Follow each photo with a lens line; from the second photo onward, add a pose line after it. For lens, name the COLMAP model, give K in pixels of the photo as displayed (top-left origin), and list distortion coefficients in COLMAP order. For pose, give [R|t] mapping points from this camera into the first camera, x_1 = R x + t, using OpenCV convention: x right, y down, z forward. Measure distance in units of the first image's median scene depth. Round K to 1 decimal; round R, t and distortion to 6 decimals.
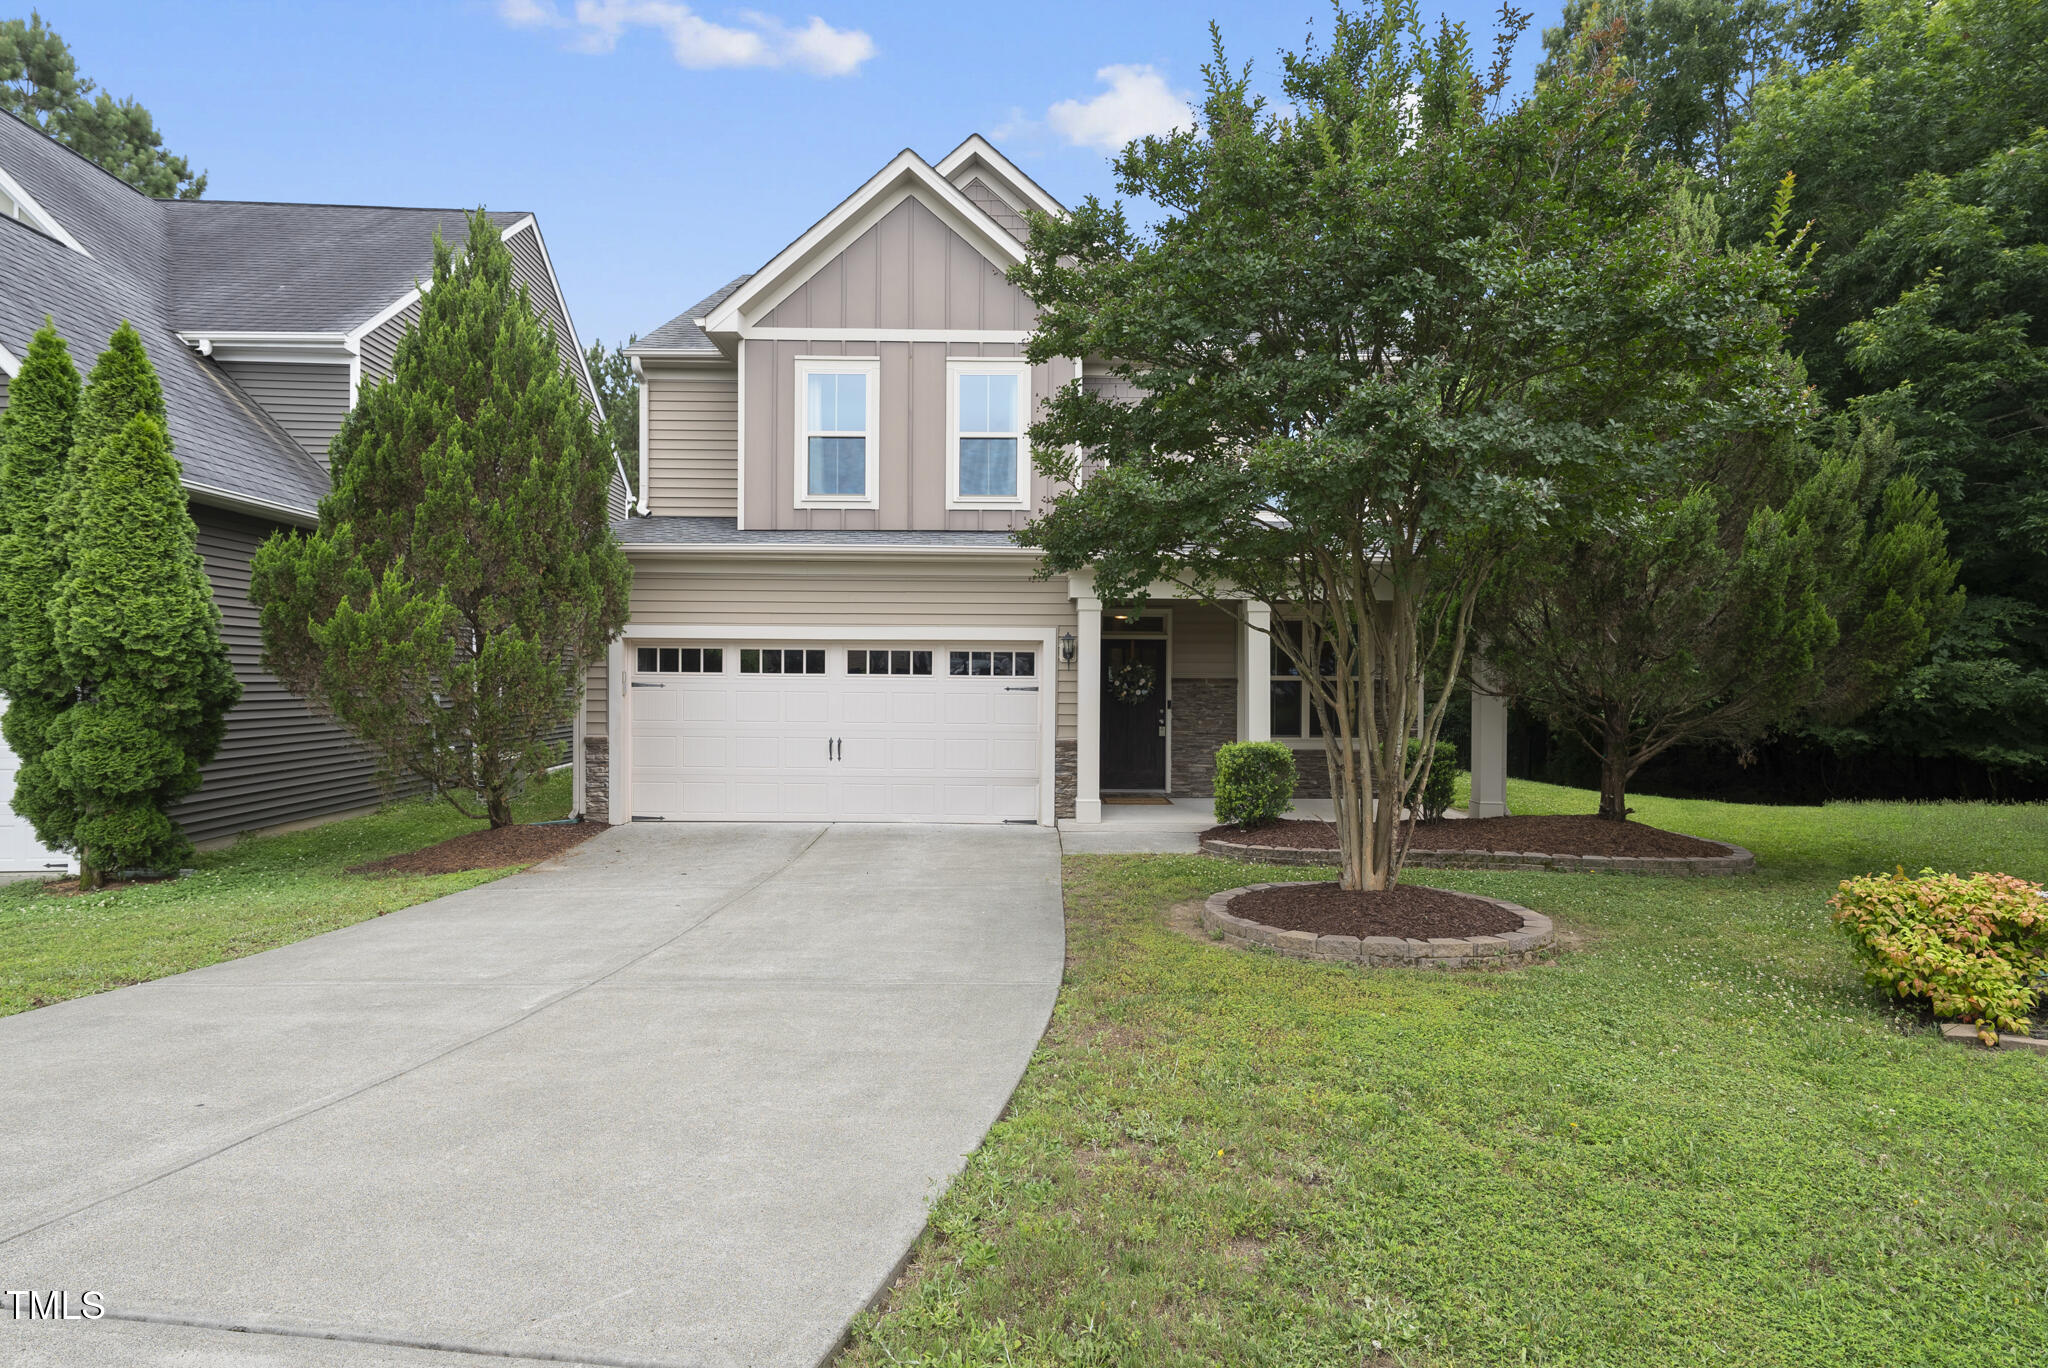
lens RADIAL K [[1013.7, 0, 1016.6], [0, 1013.7, 685.0], [0, 0, 1]] dist [0.002408, 0.000199]
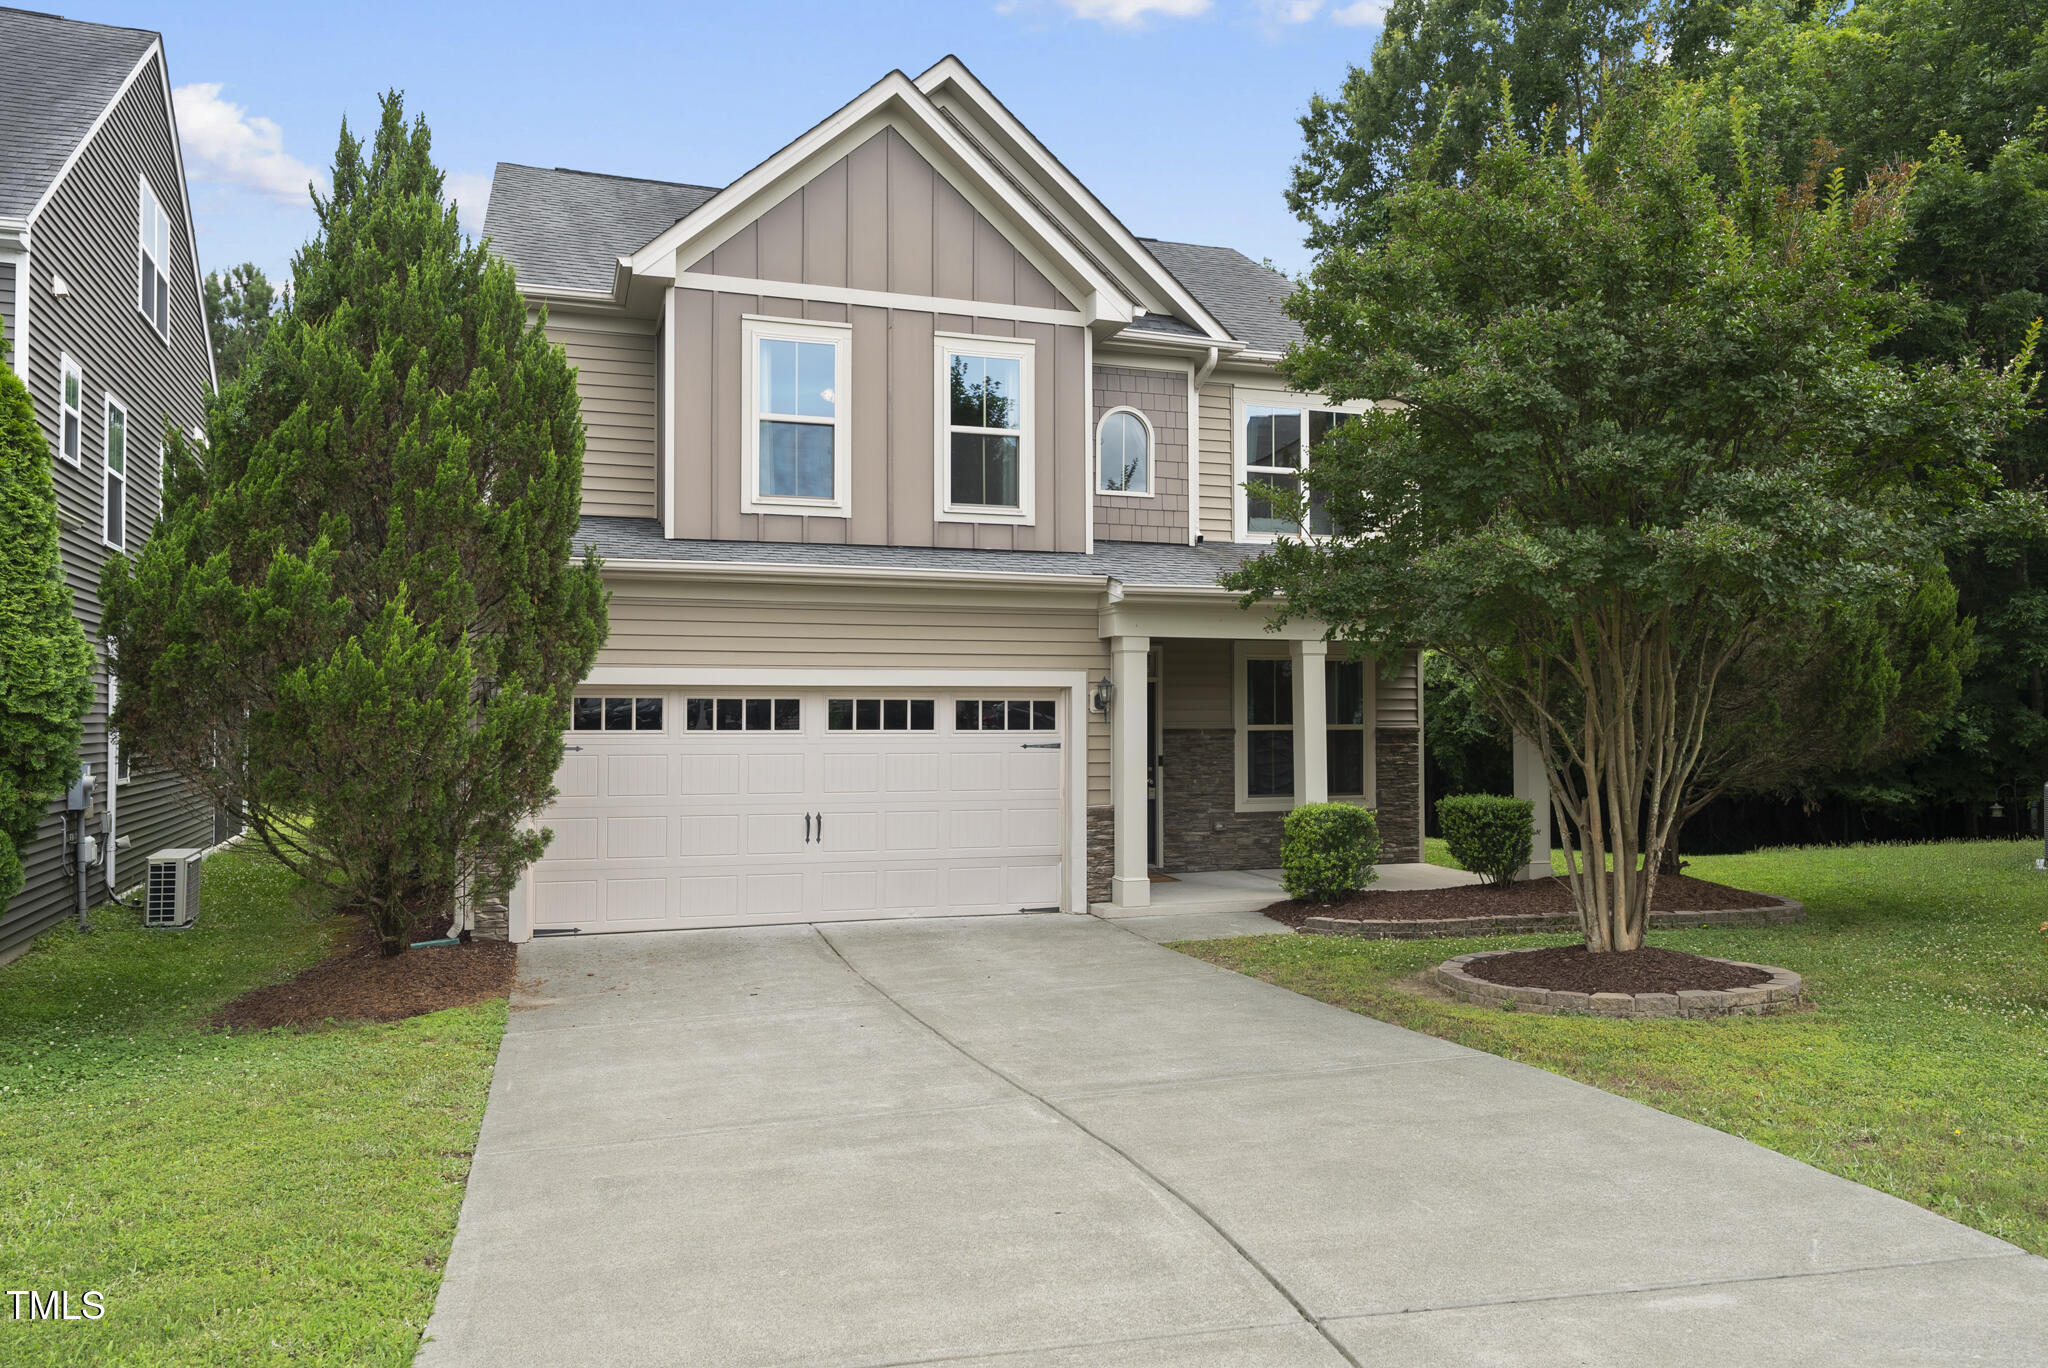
lens RADIAL K [[1434.1, 0, 1022.8], [0, 1434.1, 683.3], [0, 0, 1]] dist [0.004619, -0.002451]
pose [[0.947666, -0.000982, 0.319263, -0.376310], [0.009917, 0.999603, -0.026361, -0.016093], [-0.319110, 0.028148, 0.947299, -0.087677]]
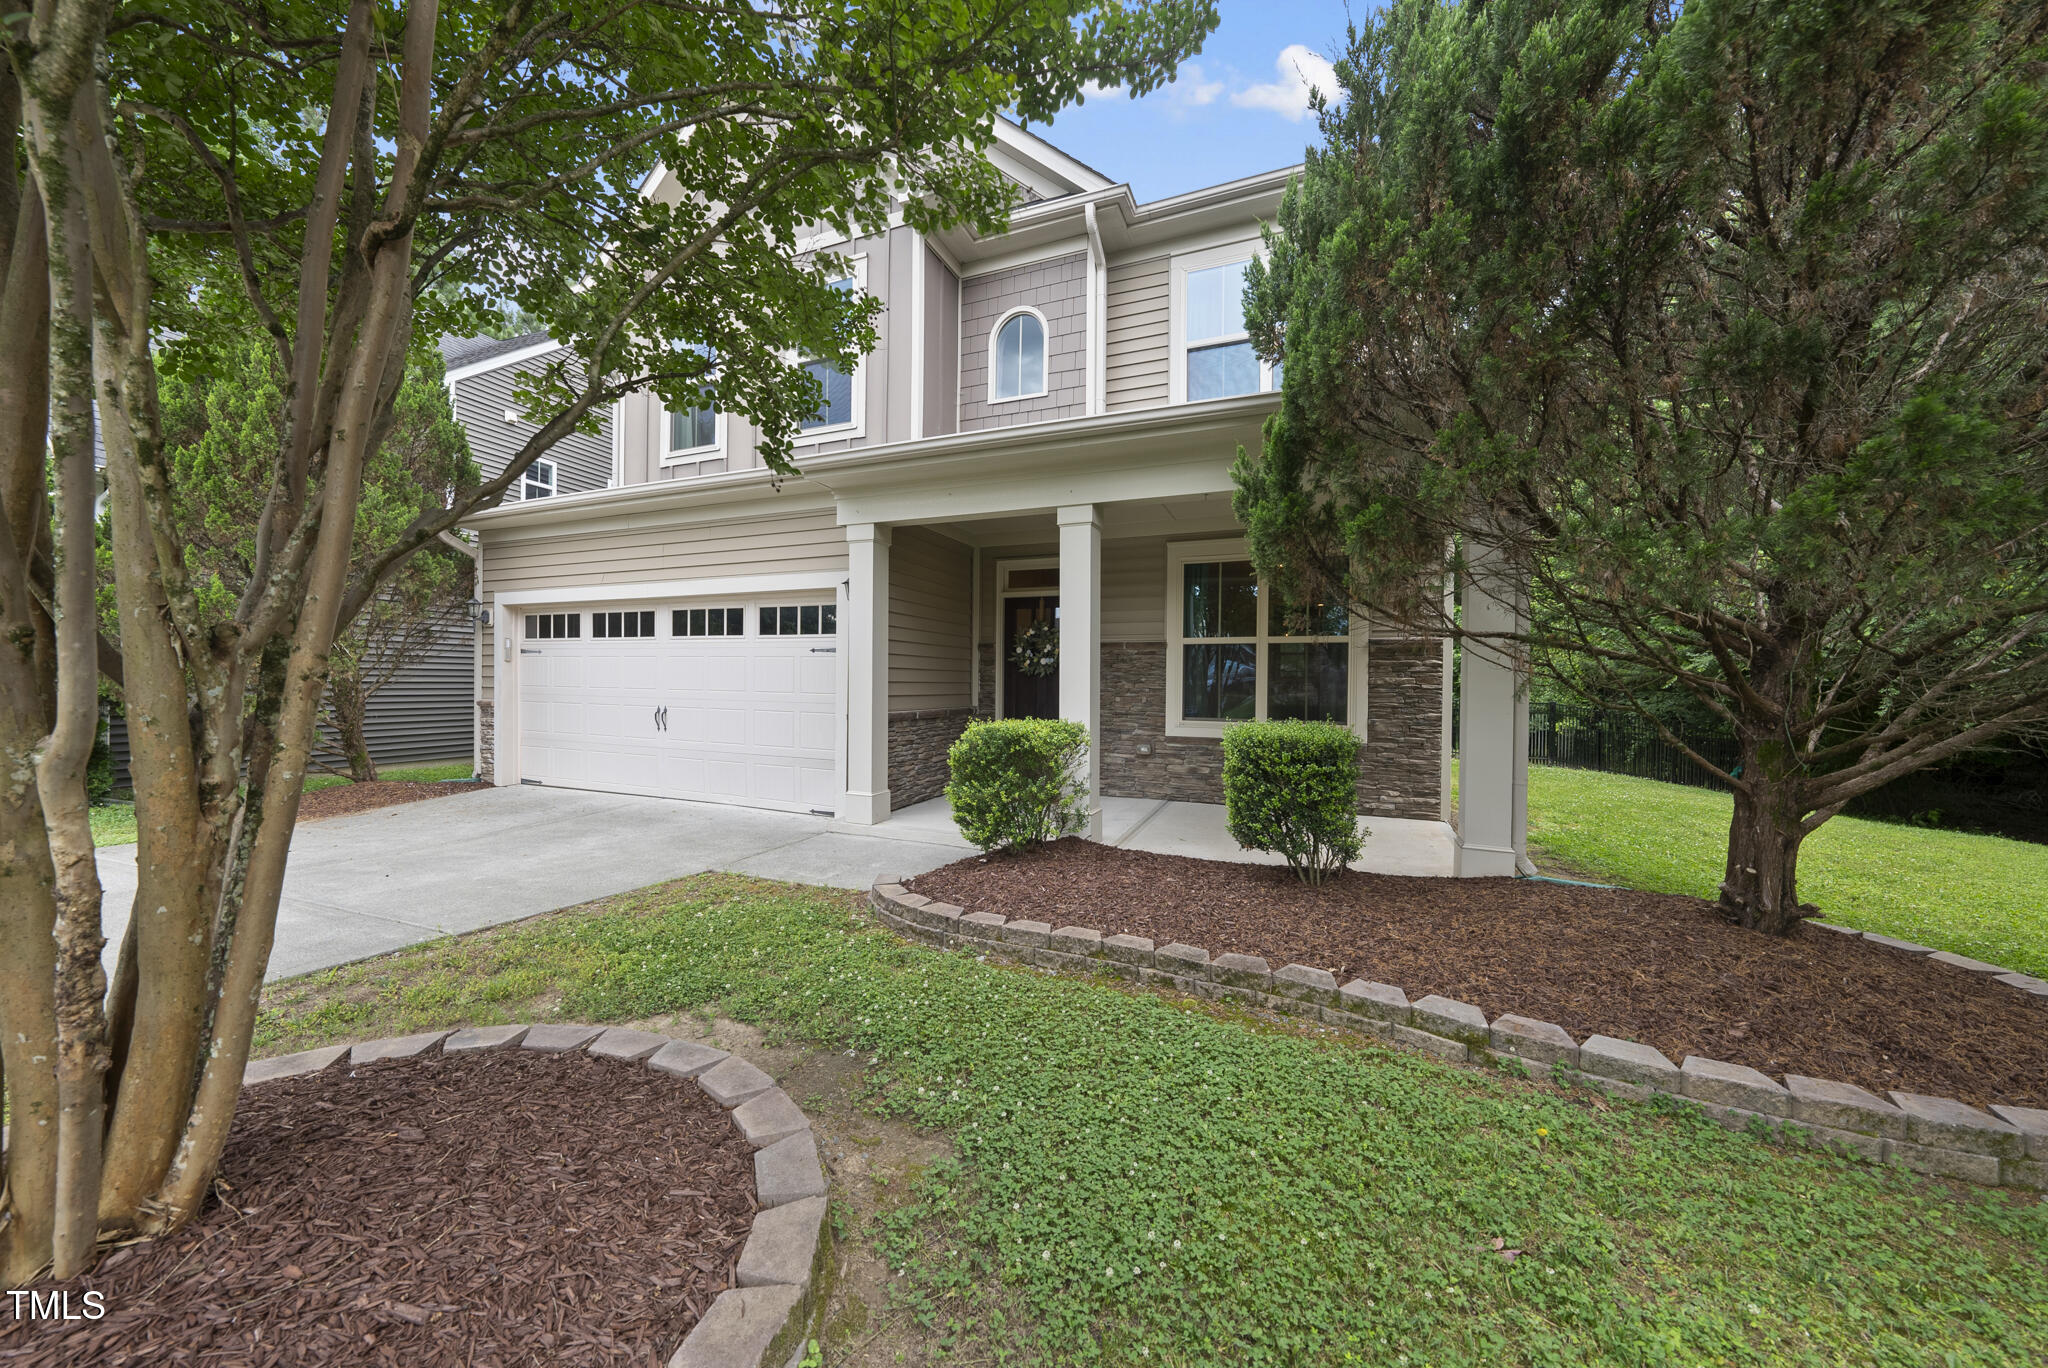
lens RADIAL K [[704.5, 0, 1024.7], [0, 704.5, 686.0], [0, 0, 1]] dist [0.000133, -0.000214]
pose [[0.920823, 0.007125, -0.389916, 0.371641], [-0.009208, 0.999952, -0.003473, 0.033284], [0.389873, 0.006788, 0.920844, 0.541327]]
